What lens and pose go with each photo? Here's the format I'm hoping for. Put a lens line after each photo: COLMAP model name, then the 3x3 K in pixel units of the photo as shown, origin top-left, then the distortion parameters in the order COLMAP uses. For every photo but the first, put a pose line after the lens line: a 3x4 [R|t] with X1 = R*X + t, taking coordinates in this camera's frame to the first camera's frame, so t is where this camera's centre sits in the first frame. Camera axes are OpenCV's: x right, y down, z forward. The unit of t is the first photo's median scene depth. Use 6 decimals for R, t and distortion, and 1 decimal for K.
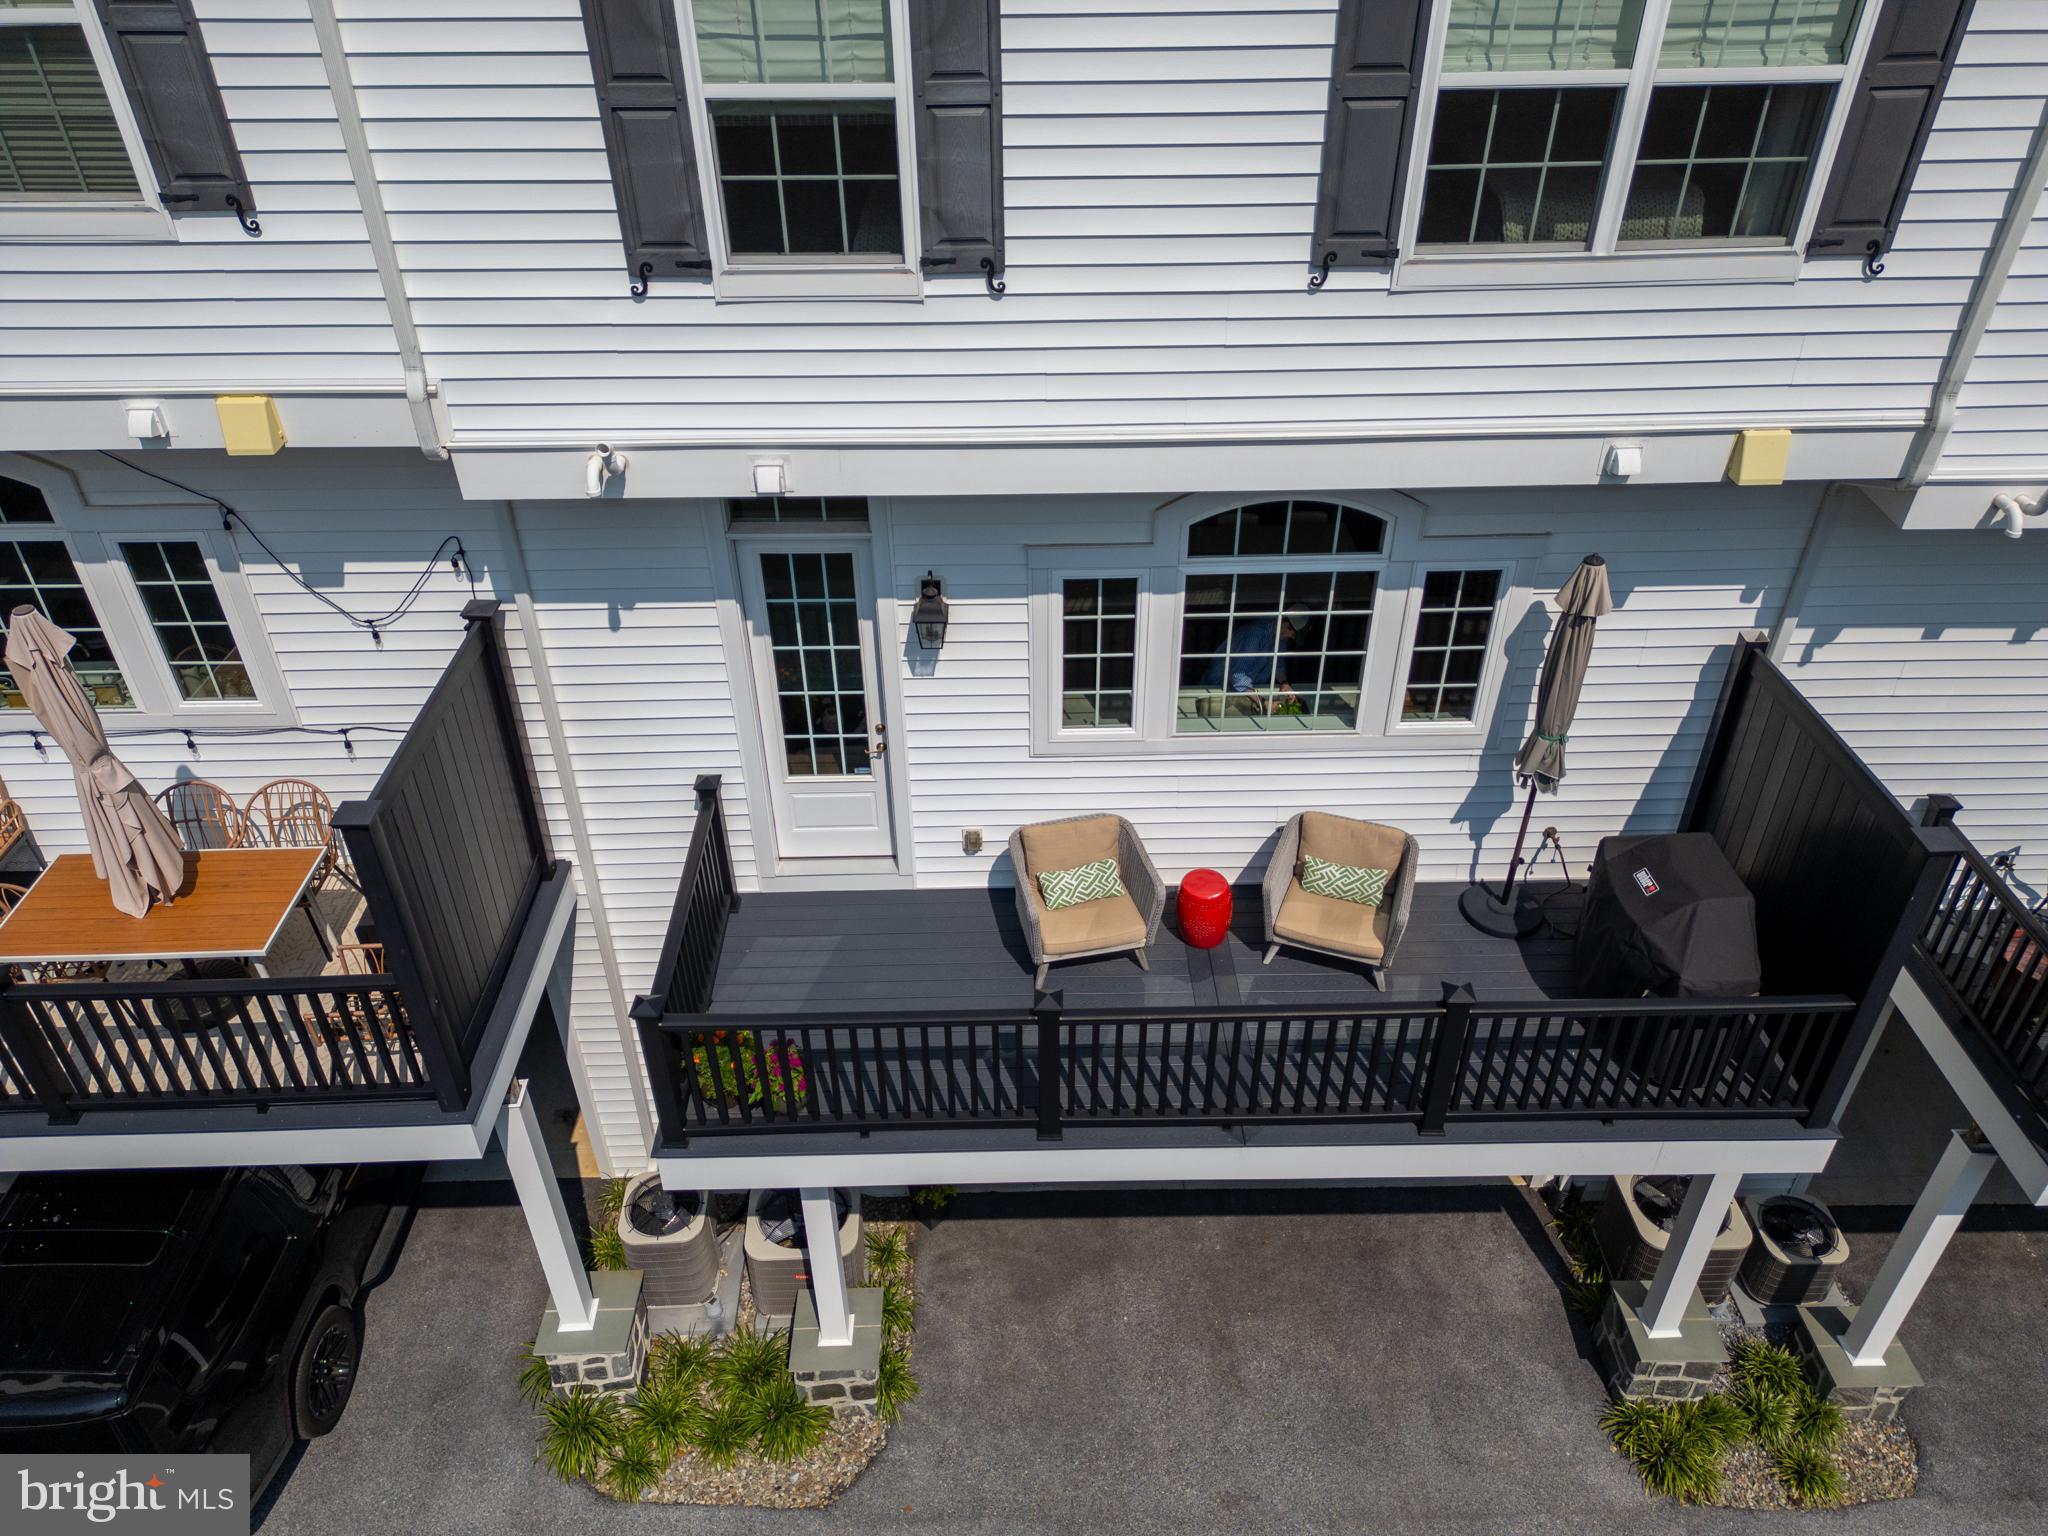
lens RADIAL K [[1444.4, 0, 1033.6], [0, 1444.4, 758.9], [0, 0, 1]] dist [0.004152, -0.000147]
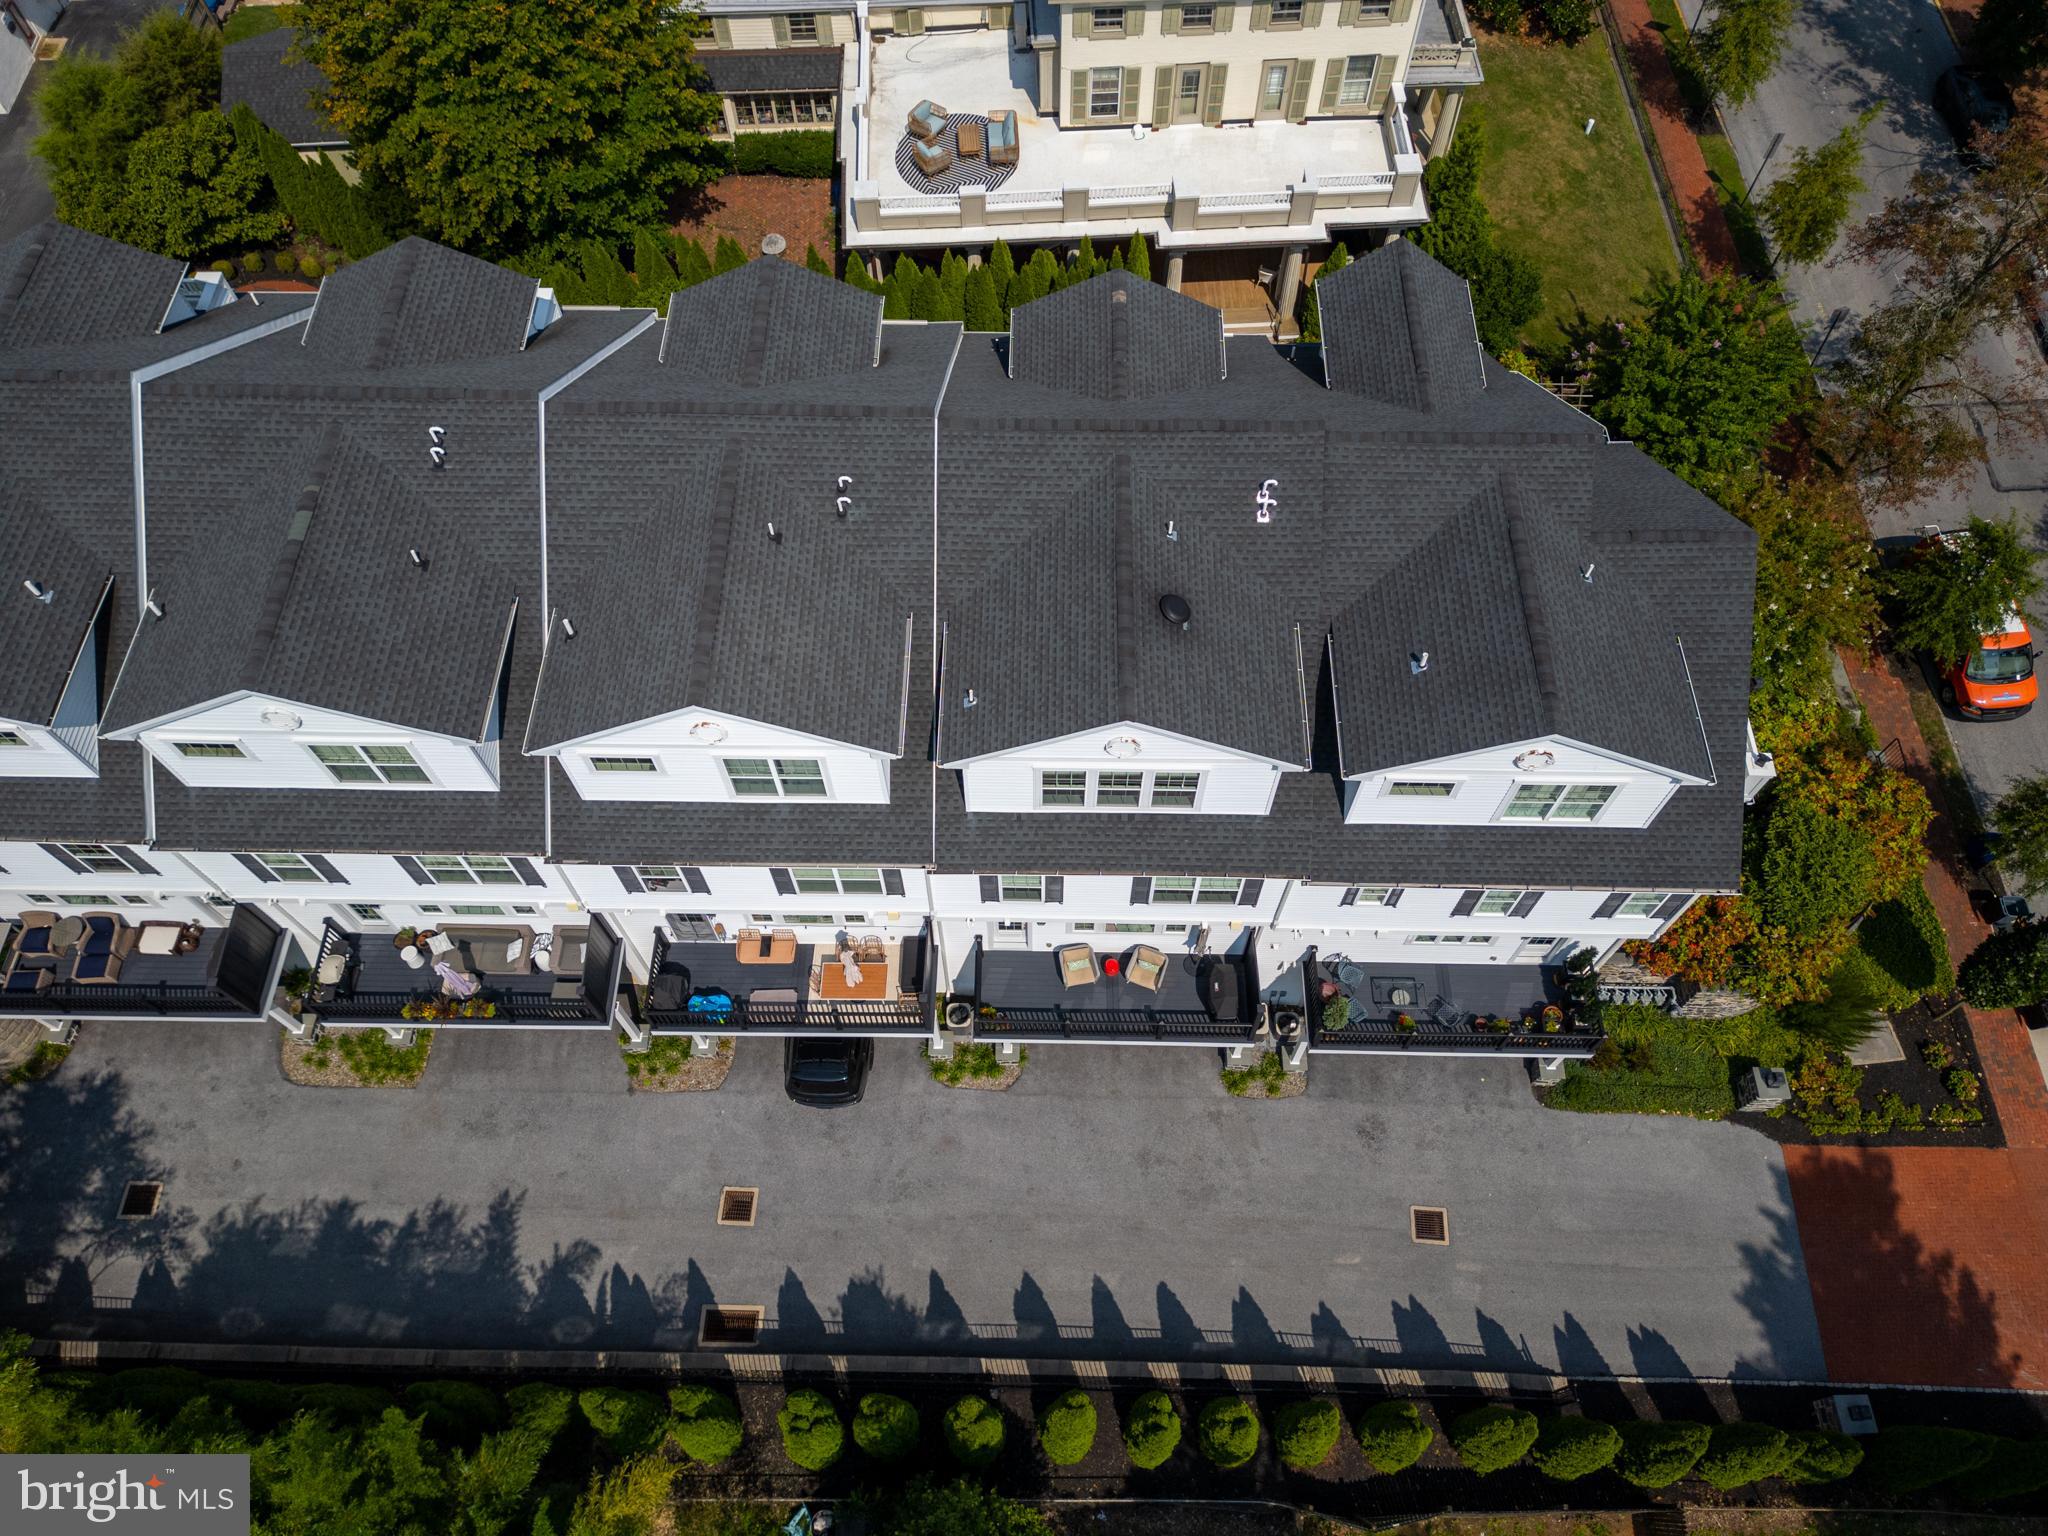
lens RADIAL K [[1444.4, 0, 1033.6], [0, 1444.4, 758.9], [0, 0, 1]] dist [0.004152, -0.000147]
pose [[0.999377, 0.031576, -0.015738, -0.037883], [-0.022301, 0.911030, 0.411736, -1.791191], [0.027339, -0.411129, 0.911167, -2.038651]]
